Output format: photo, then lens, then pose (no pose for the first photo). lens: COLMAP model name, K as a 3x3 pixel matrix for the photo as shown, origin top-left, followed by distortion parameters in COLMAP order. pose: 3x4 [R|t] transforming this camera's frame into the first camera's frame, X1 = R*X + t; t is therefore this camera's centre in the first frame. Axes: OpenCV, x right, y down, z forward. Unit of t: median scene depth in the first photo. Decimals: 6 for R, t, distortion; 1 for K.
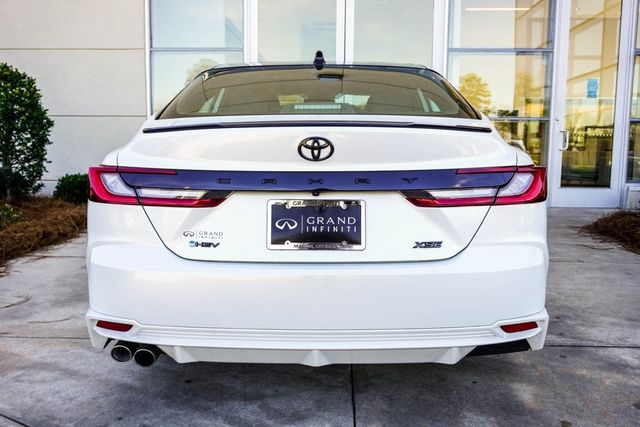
lens RADIAL K [[575.5, 0, 320.0], [0, 575.5, 213.5], [0, 0, 1]] dist [0.000675, 0.005477]
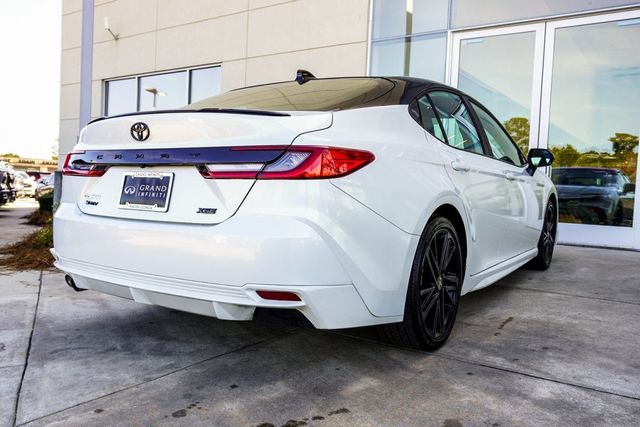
lens RADIAL K [[534.9, 0, 320.0], [0, 534.9, 213.5], [0, 0, 1]] dist [-0.008577, -0.001478]
pose [[0.838775, 0.050426, -0.542137, 0.850278], [-0.095902, 0.993818, -0.055938, 0.086298], [0.535965, 0.098912, 0.838426, 0.184423]]
